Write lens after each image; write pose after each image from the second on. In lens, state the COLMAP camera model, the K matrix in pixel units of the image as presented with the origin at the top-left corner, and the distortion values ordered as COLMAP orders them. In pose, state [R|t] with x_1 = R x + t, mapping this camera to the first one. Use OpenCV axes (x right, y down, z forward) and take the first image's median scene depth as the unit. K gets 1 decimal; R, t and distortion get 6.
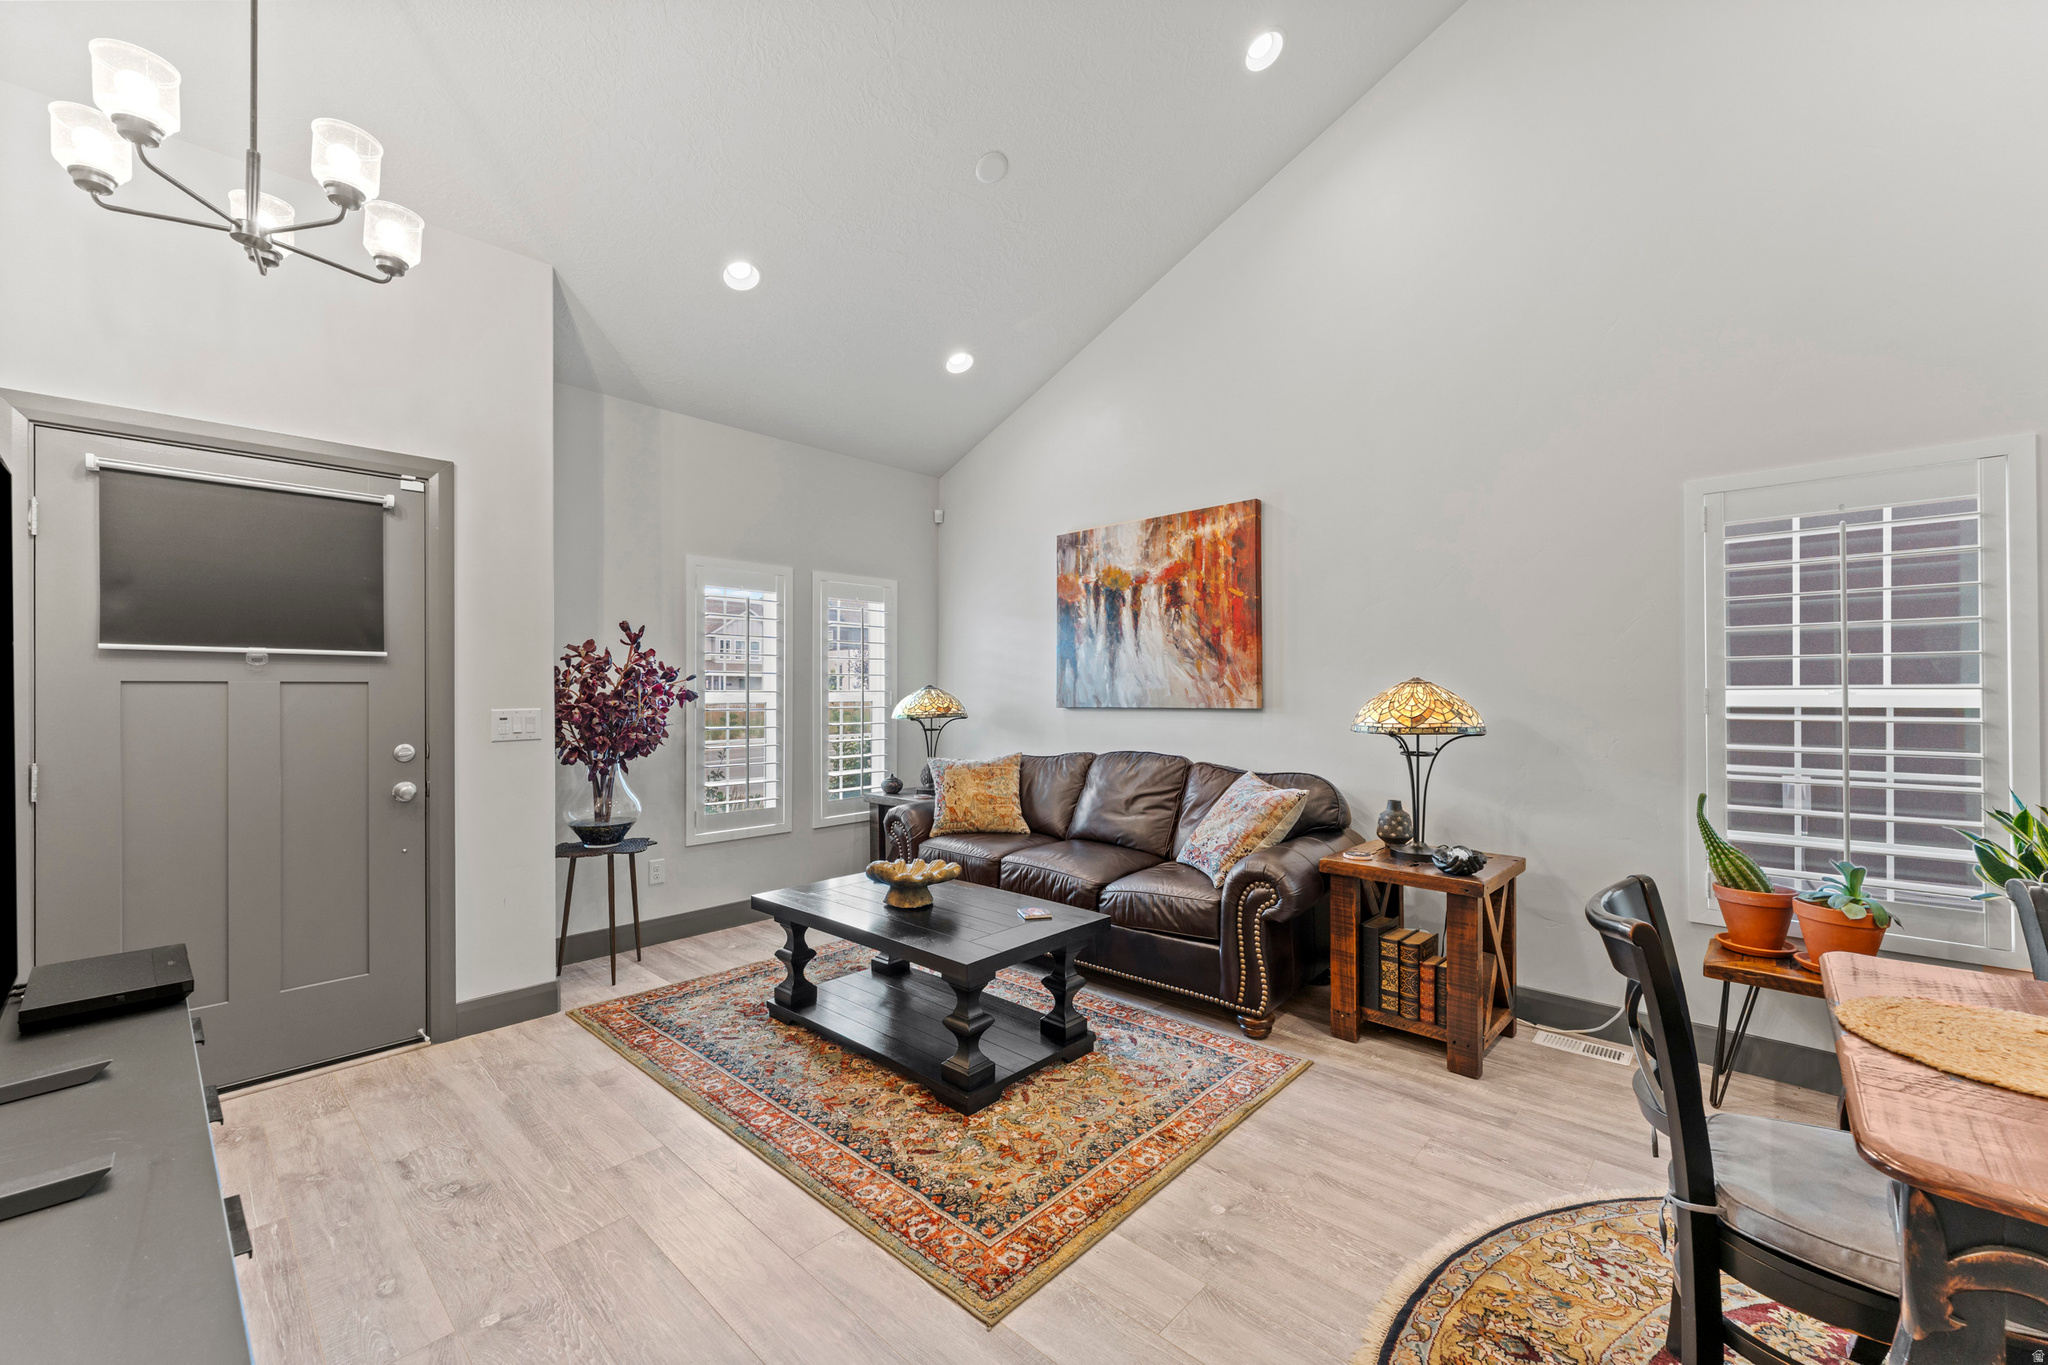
lens RADIAL K [[817.8, 0, 1020.1], [0, 817.8, 688.6], [0, 0, 1]] dist [0.002047, 0.000415]
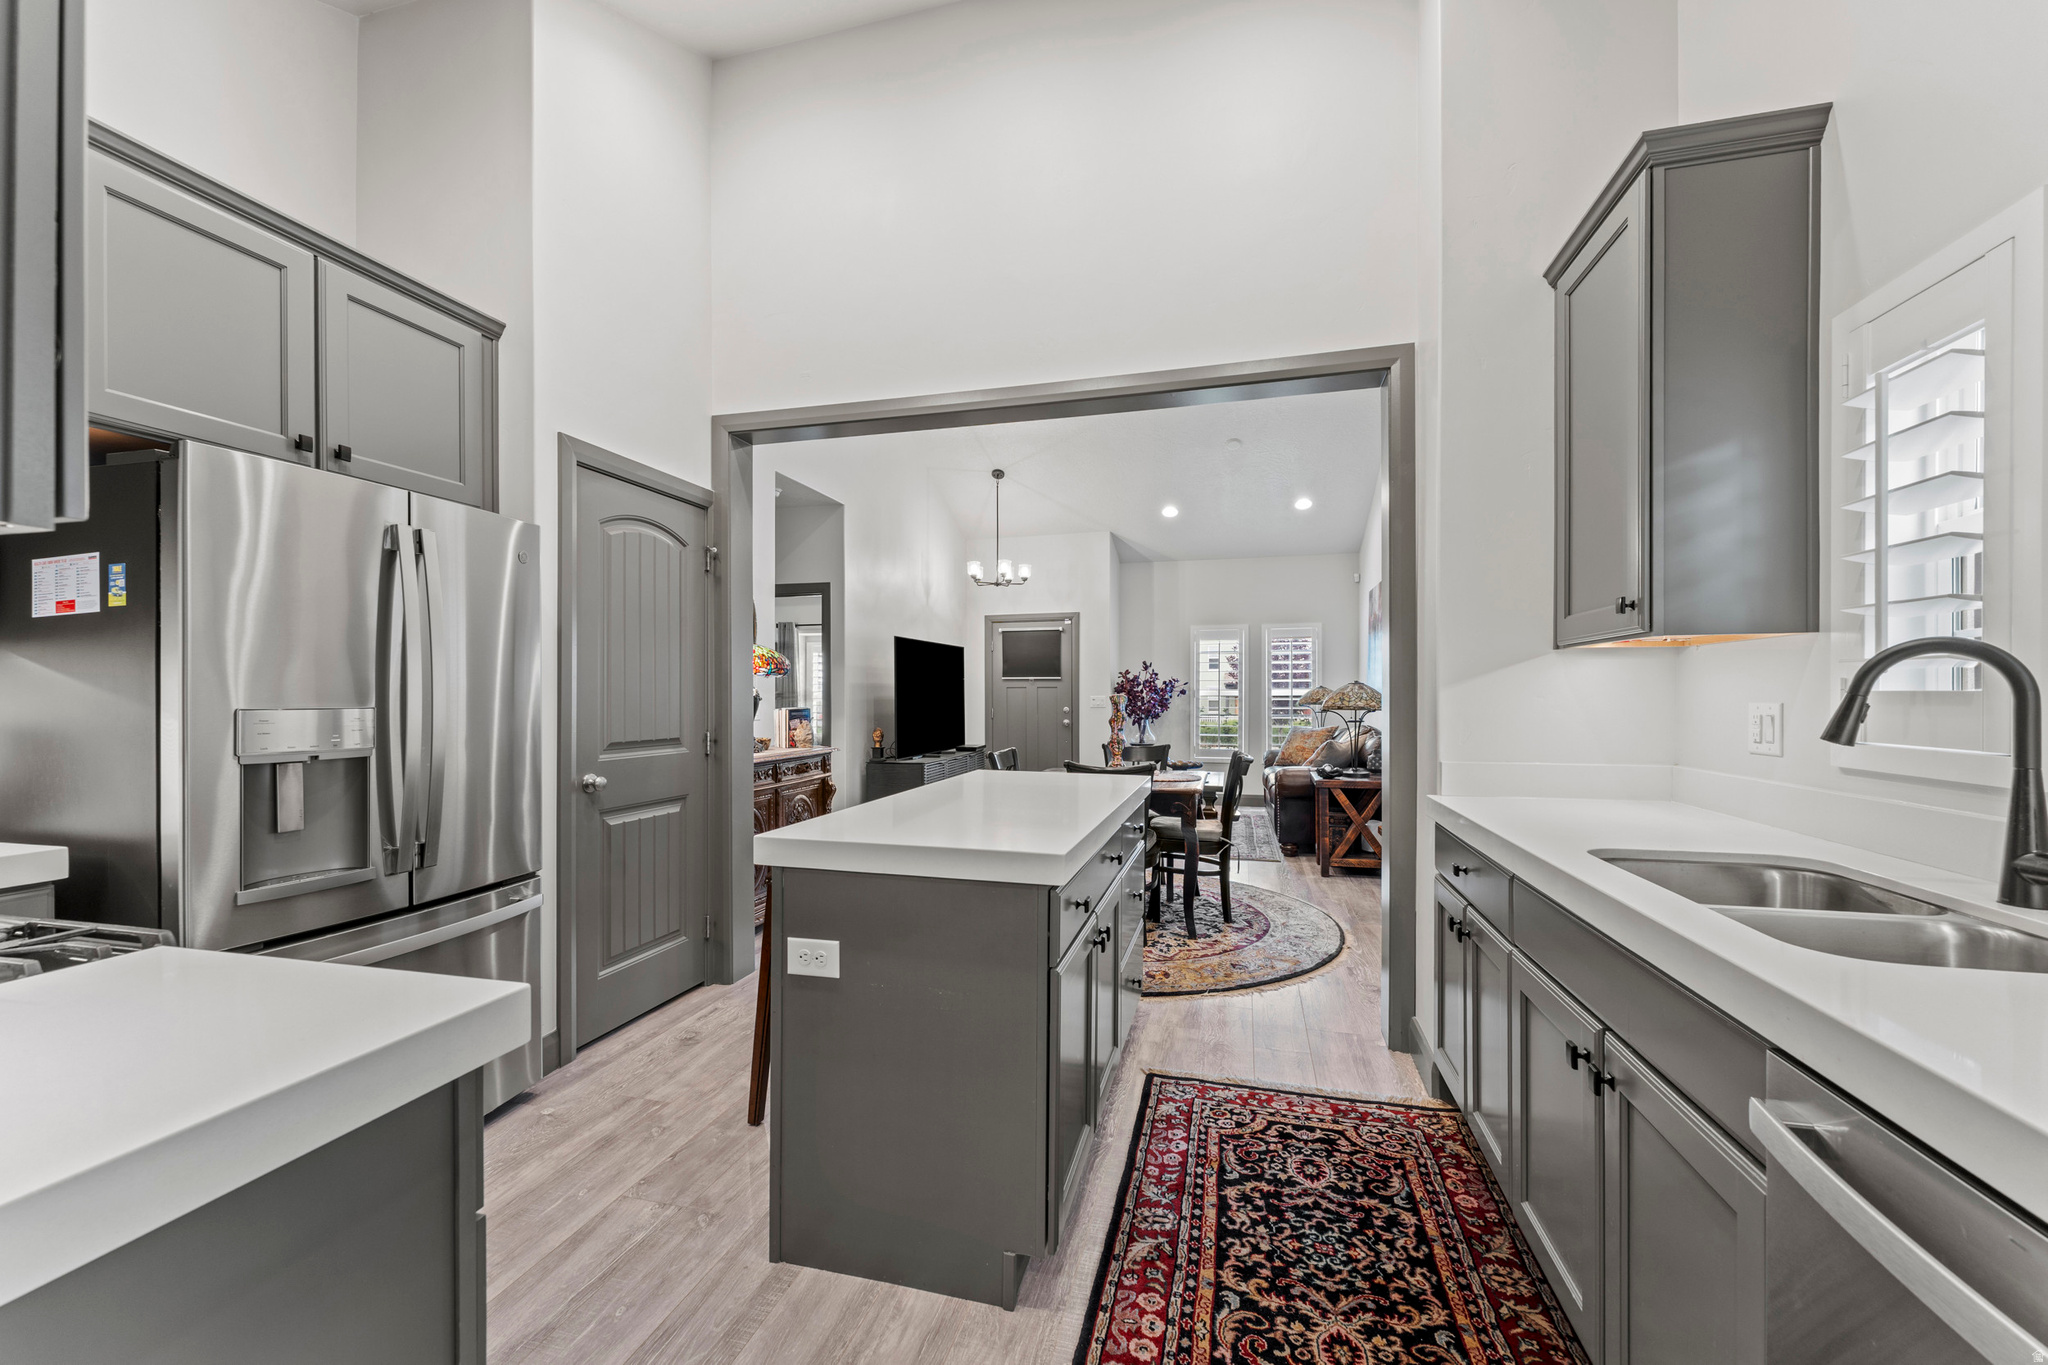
lens RADIAL K [[817.8, 0, 1018.1], [0, 817.8, 692.6], [0, 0, 1]] dist [0.002047, 0.000415]
pose [[0.464402, -0.001154, -0.885624, 1.922430], [0.005016, 0.999987, 0.001327, 0.009343], [0.885611, -0.005058, 0.464401, -0.594891]]
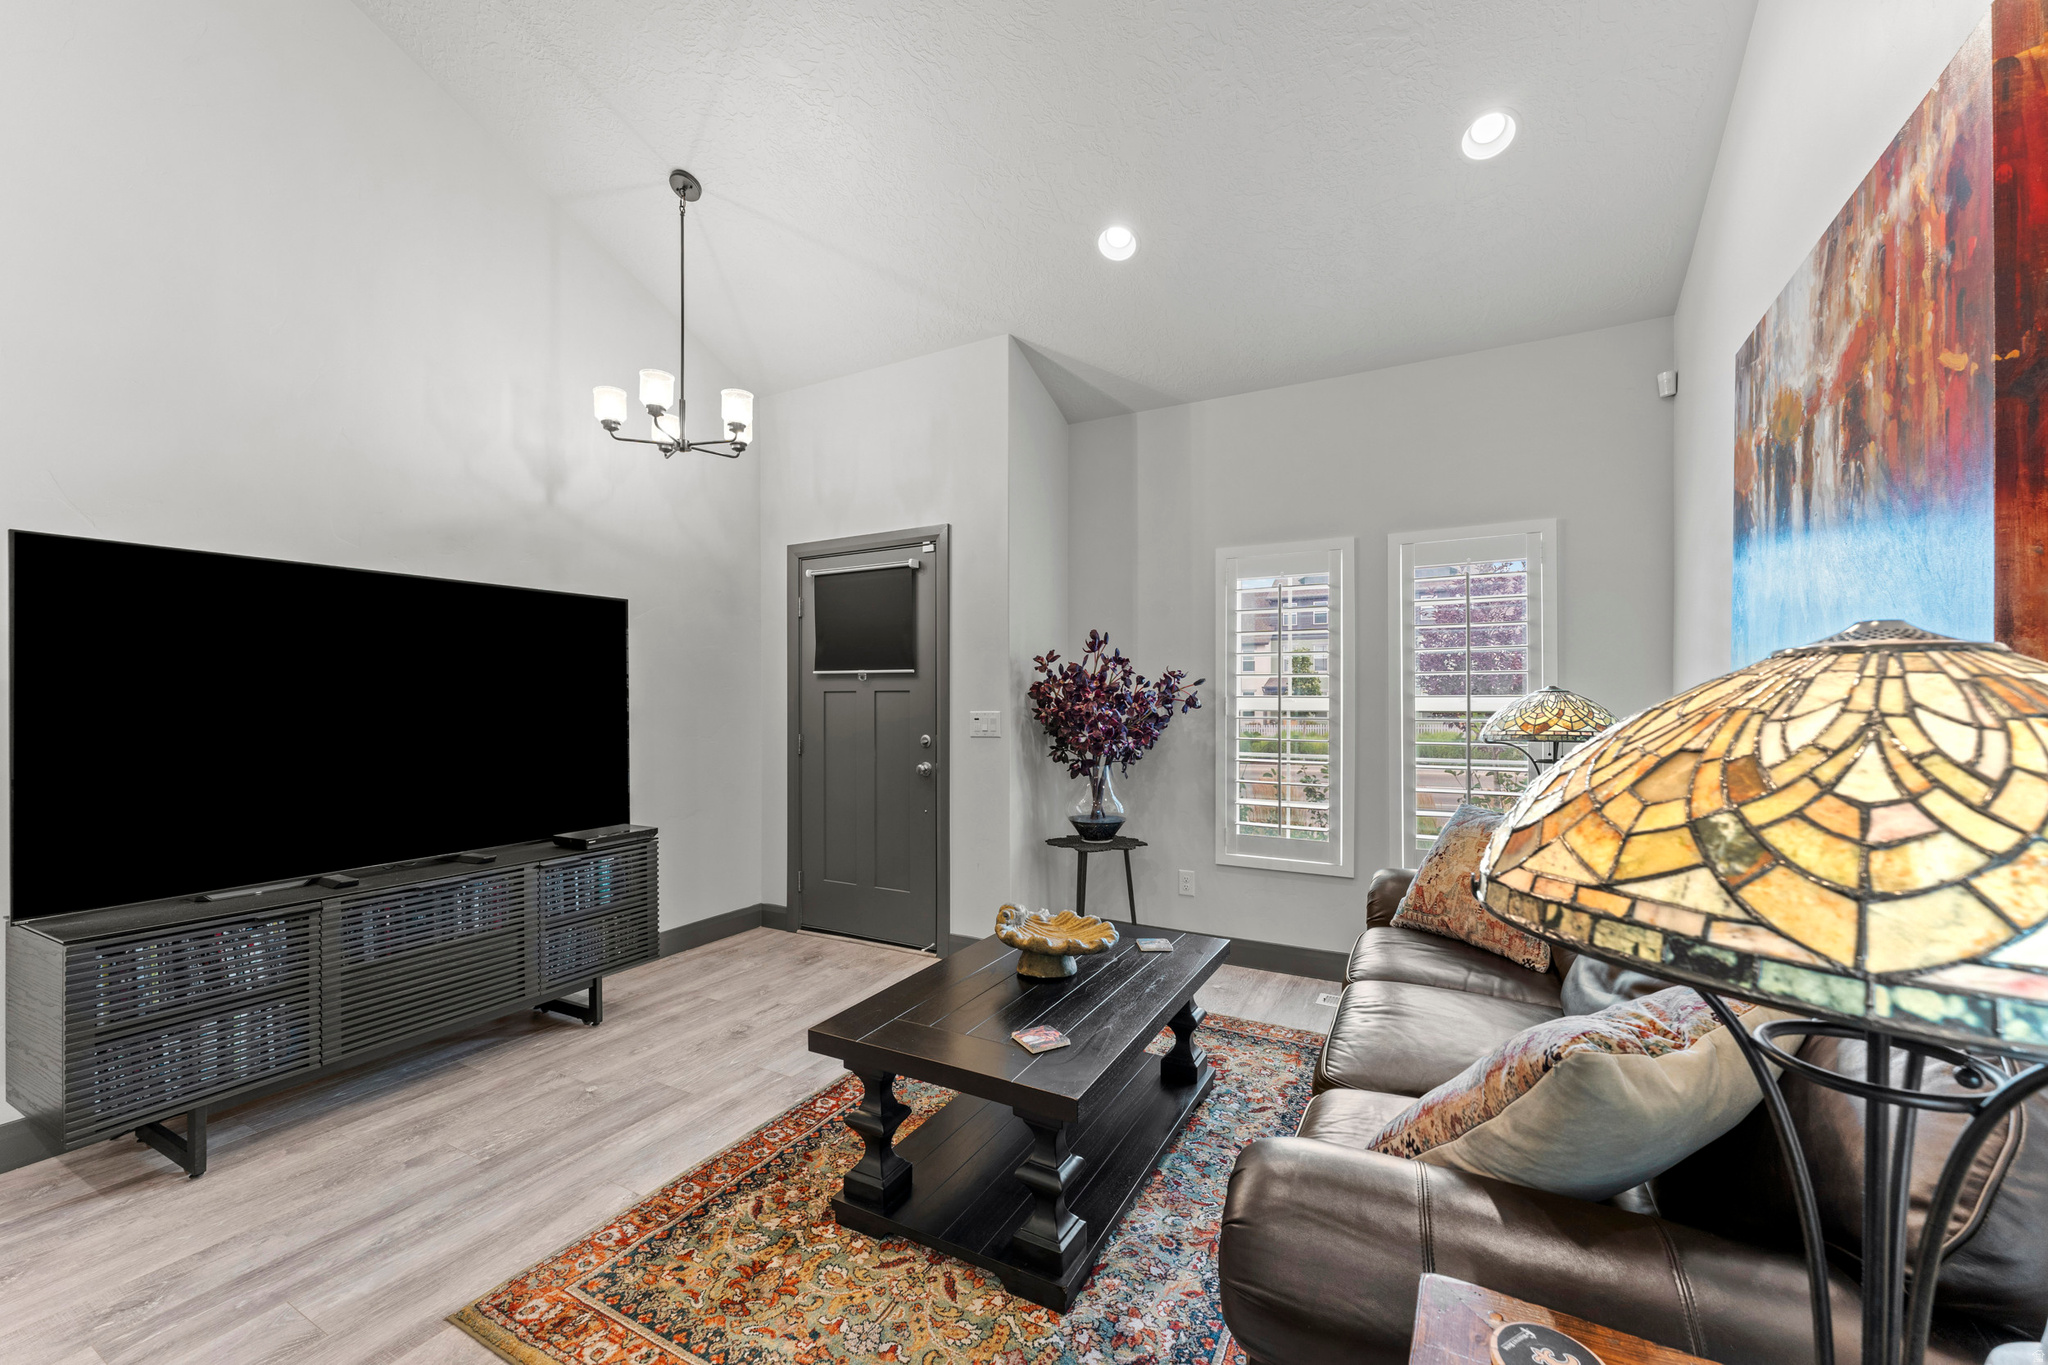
lens RADIAL K [[817.8, 0, 1018.9], [0, 817.8, 693.1], [0, 0, 1]] dist [0.002047, 0.000415]
pose [[0.238272, -0.004127, -0.971190, 0.658255], [0.004043, 0.999987, -0.003258, 0.002142], [0.971190, -0.003150, 0.238286, 0.843471]]
